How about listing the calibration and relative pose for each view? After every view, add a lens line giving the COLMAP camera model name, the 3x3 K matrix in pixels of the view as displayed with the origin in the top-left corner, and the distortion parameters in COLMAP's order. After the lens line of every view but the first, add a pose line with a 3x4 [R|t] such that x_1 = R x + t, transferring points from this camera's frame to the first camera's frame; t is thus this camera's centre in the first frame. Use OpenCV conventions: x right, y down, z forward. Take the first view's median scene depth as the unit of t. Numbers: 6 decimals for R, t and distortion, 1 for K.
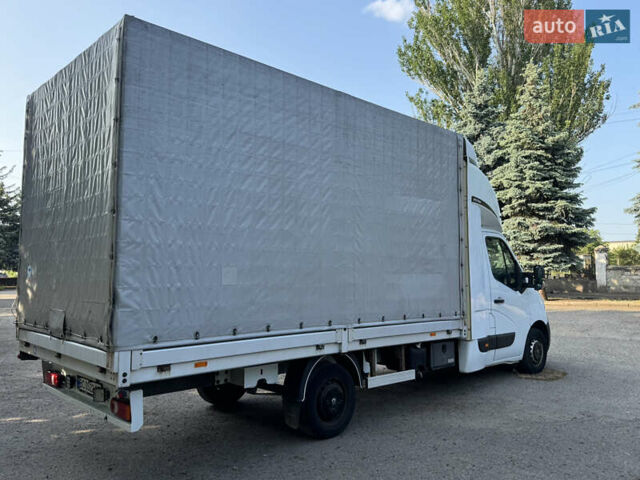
lens RADIAL K [[540.0, 0, 315.2], [0, 540.0, 236.7], [0, 0, 1]] dist [0.073339, -0.088071]
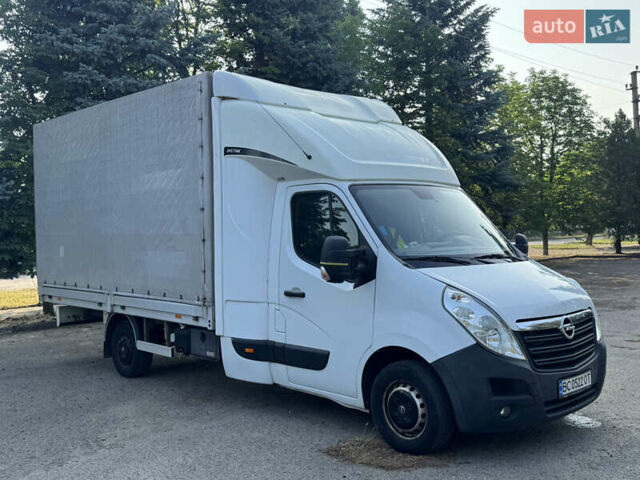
lens RADIAL K [[646.8, 0, 319.7], [0, 646.8, 243.2], [0, 0, 1]] dist [0.065420, 0.000000]
pose [[0.005638, 0.011660, -0.999916, 1.301747], [0.089107, 0.995948, 0.012116, 0.062976], [0.996006, -0.089167, 0.004577, 1.228226]]
